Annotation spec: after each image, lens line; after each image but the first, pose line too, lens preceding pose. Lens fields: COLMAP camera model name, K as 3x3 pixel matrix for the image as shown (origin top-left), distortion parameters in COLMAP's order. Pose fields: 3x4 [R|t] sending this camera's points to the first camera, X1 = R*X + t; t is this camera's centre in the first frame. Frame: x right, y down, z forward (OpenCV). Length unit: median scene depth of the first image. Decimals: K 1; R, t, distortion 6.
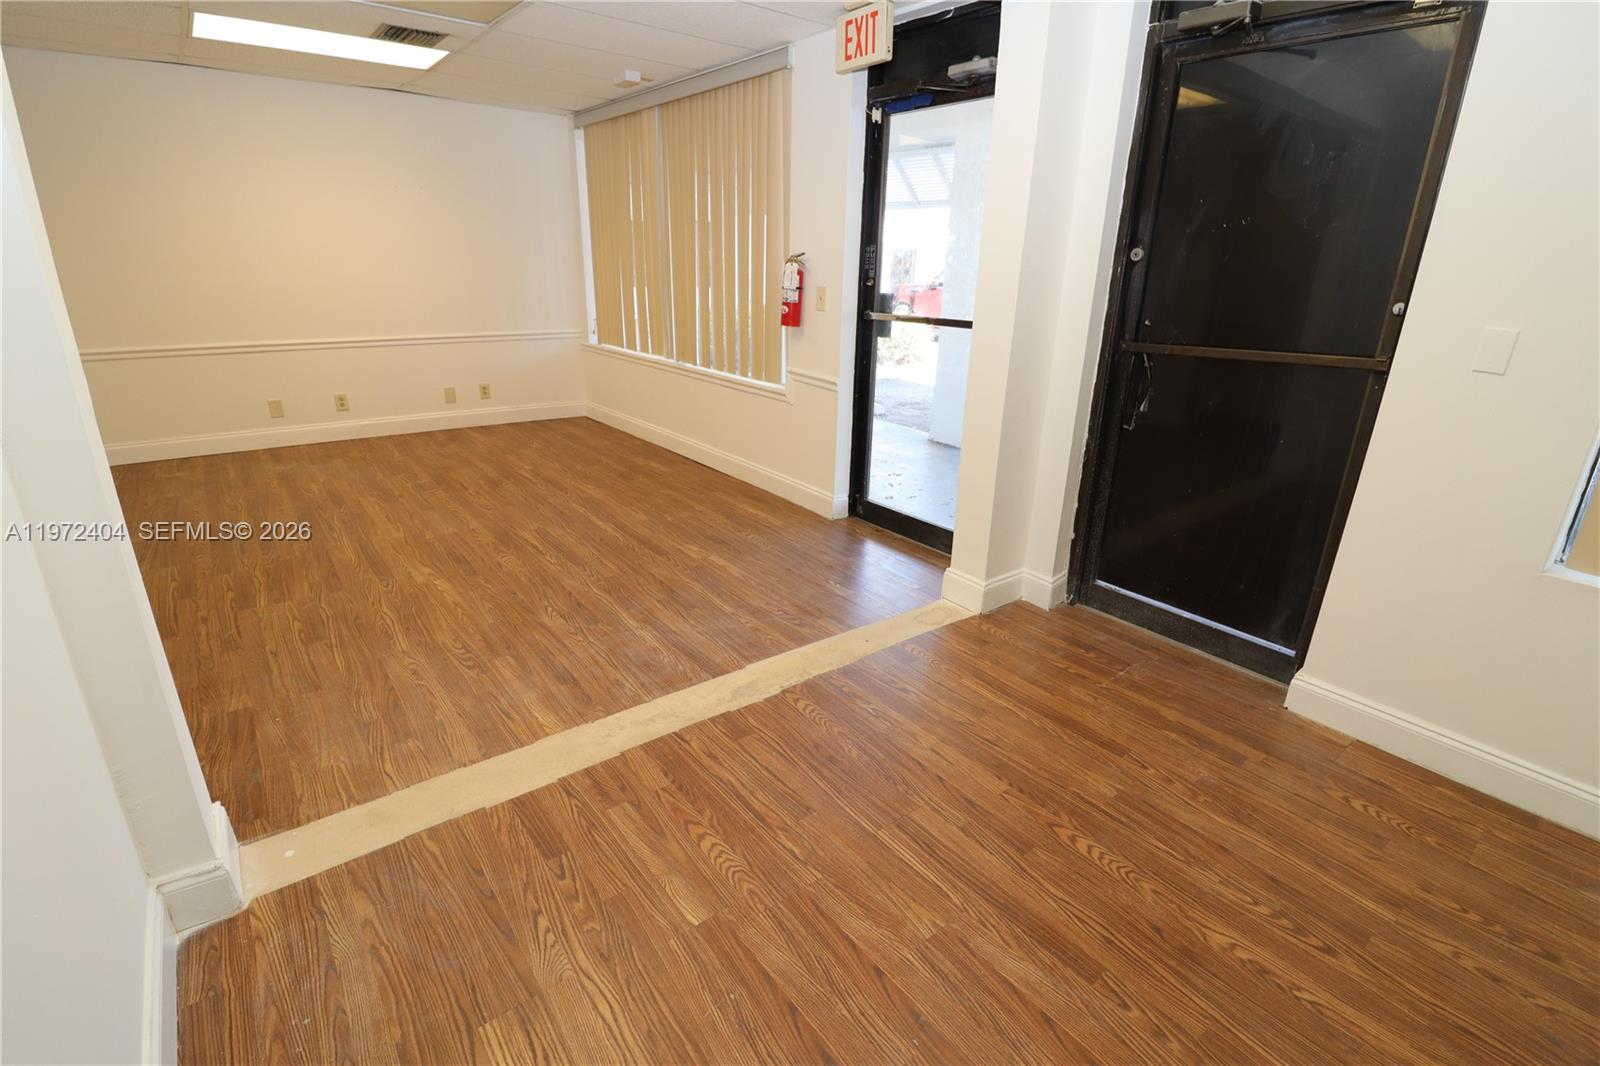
lens RADIAL K [[743.7, 0, 806.8], [0, 743.7, 529.2], [0, 0, 1]] dist [0.000340, -0.013268]
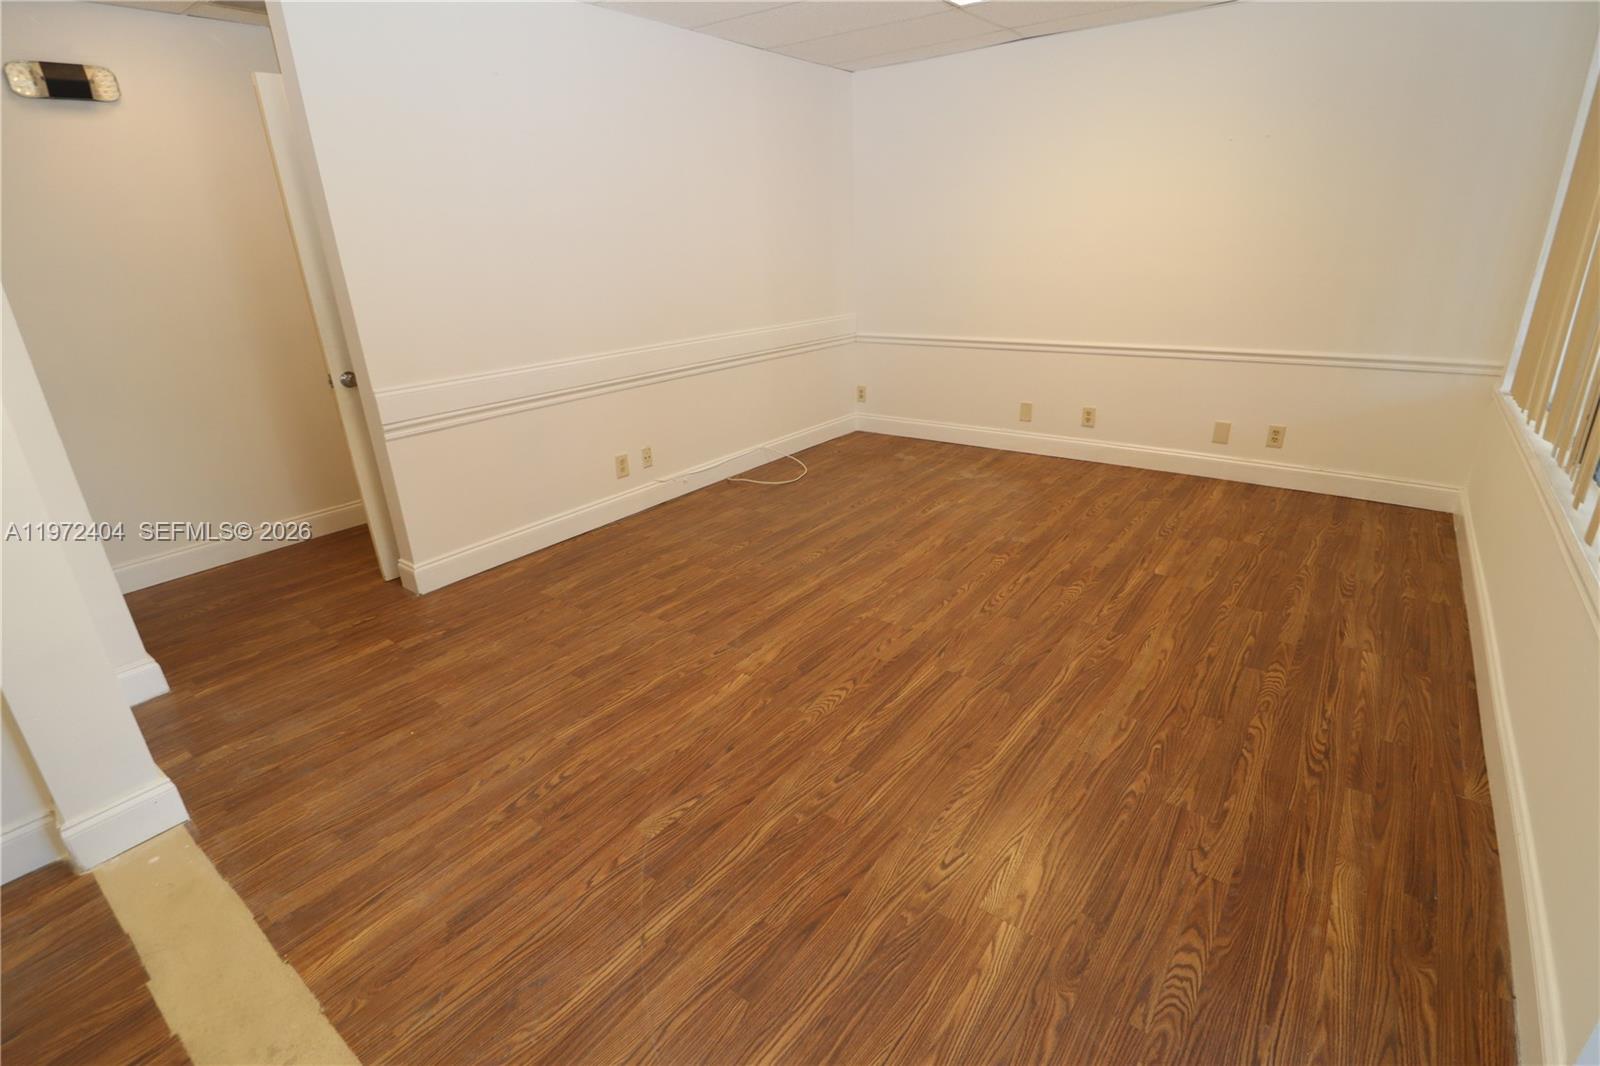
lens RADIAL K [[743.7, 0, 806.8], [0, 743.7, 529.2], [0, 0, 1]] dist [0.000340, -0.013268]
pose [[0.253552, 0.314321, -0.914830, 0.162532], [-0.285208, 0.927985, 0.239793, -0.241945], [0.924320, 0.200117, 0.324940, 0.665401]]
